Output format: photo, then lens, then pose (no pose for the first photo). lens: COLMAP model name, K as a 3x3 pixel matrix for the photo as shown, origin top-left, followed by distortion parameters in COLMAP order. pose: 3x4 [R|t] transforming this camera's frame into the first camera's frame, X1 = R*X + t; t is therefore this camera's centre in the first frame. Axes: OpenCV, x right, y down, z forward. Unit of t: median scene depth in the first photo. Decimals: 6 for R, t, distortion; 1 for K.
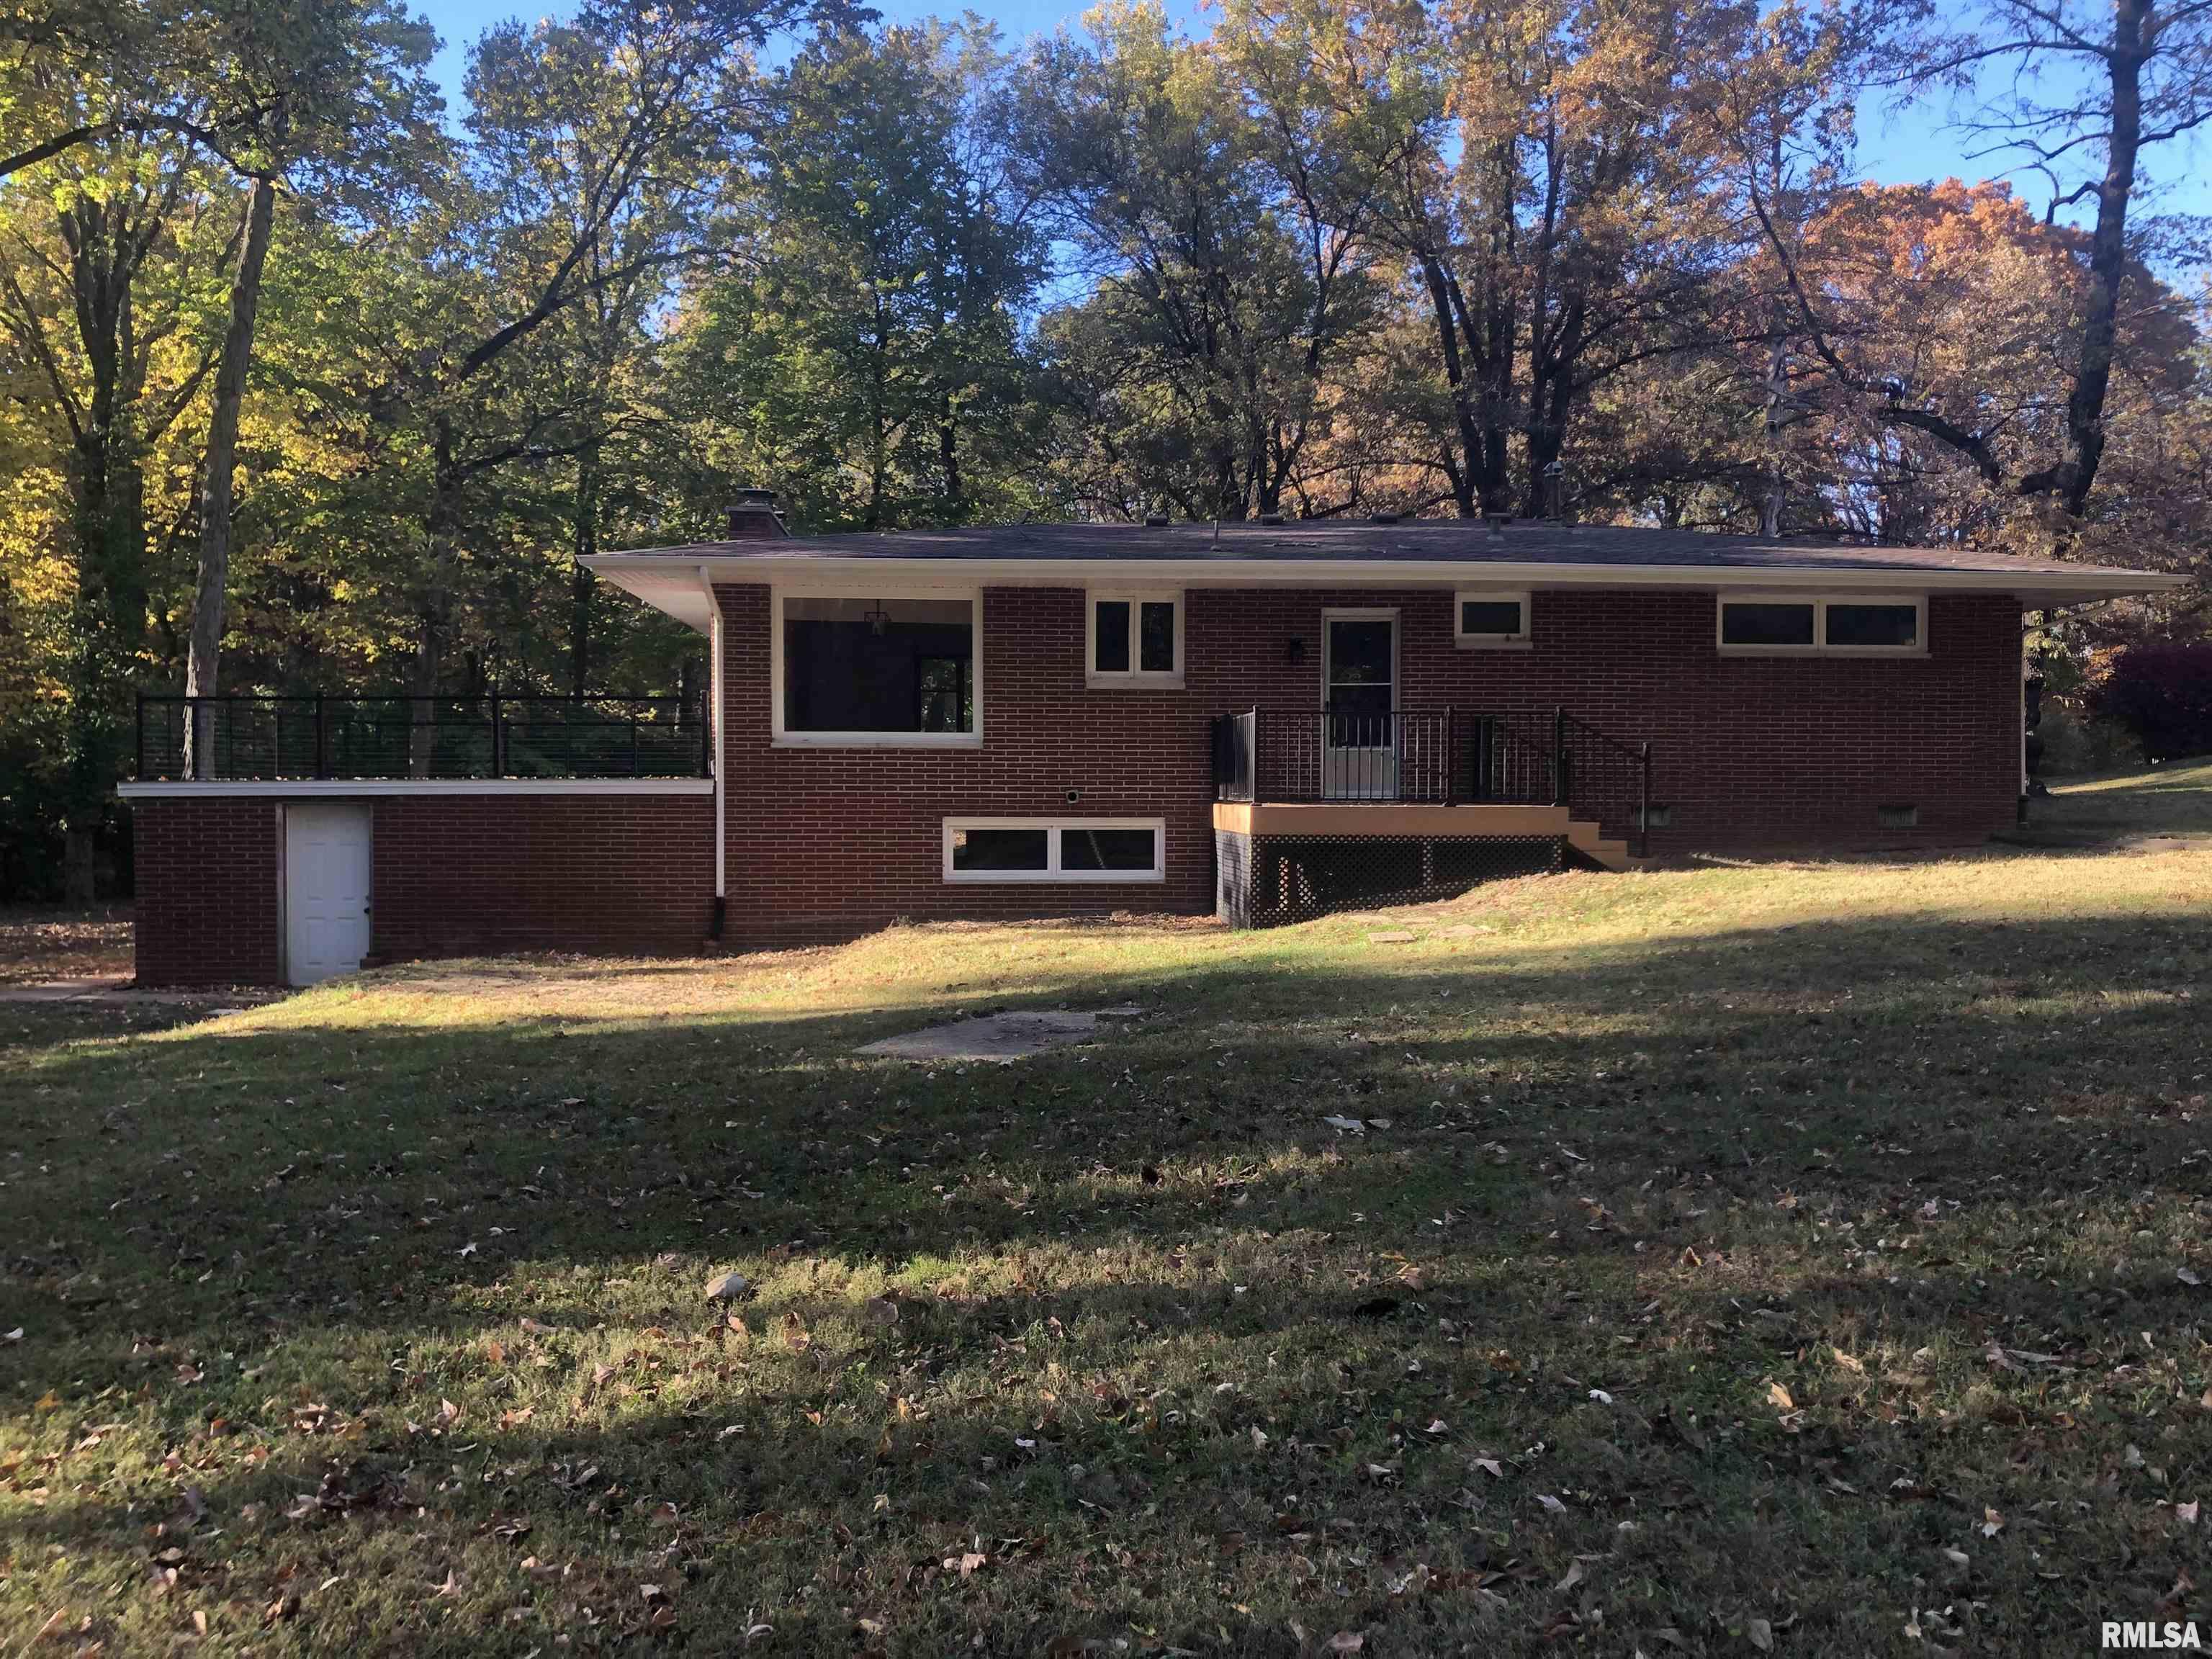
lens RADIAL K [[1802.6, 0, 1099.9], [0, 1802.6, 806.7], [0, 0, 1]] dist [0.028844, -0.040123]
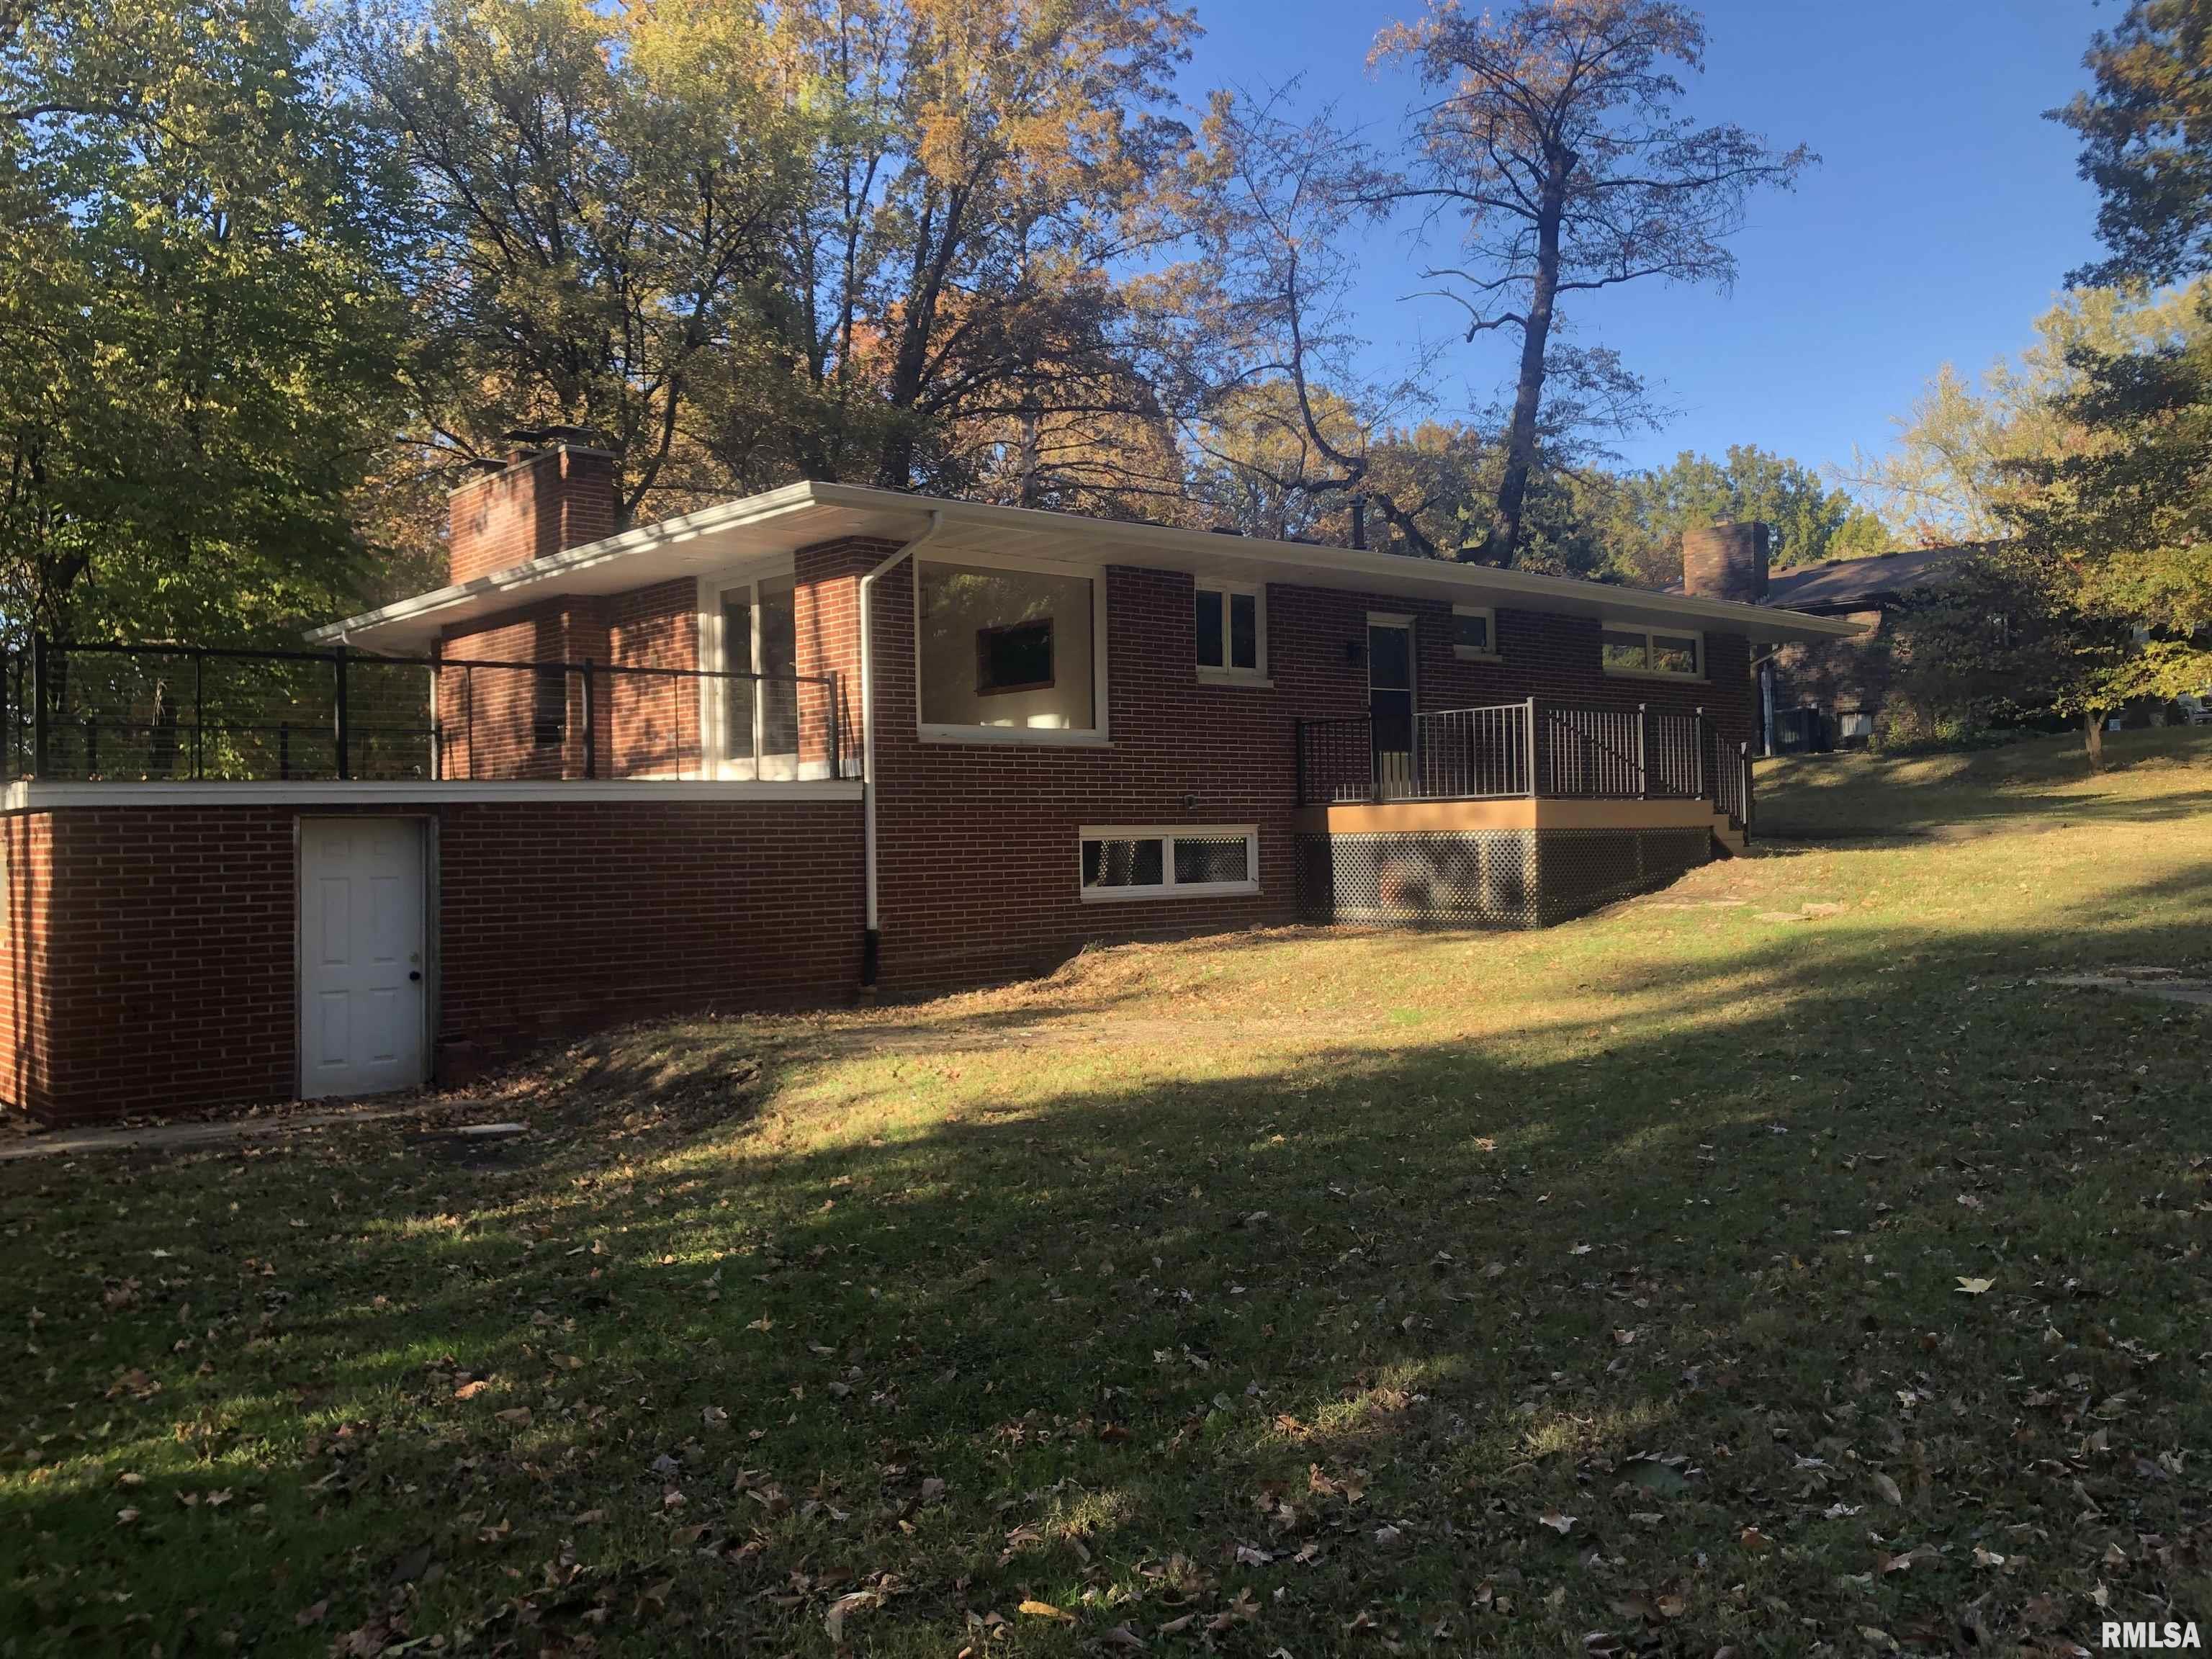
lens RADIAL K [[1802.6, 0, 1099.9], [0, 1802.6, 806.7], [0, 0, 1]] dist [0.028844, -0.040123]
pose [[0.788095, -0.005660, 0.615527, -0.606284], [0.028018, 0.999251, -0.026684, 0.019466], [-0.614915, 0.038275, 0.787664, 0.310907]]
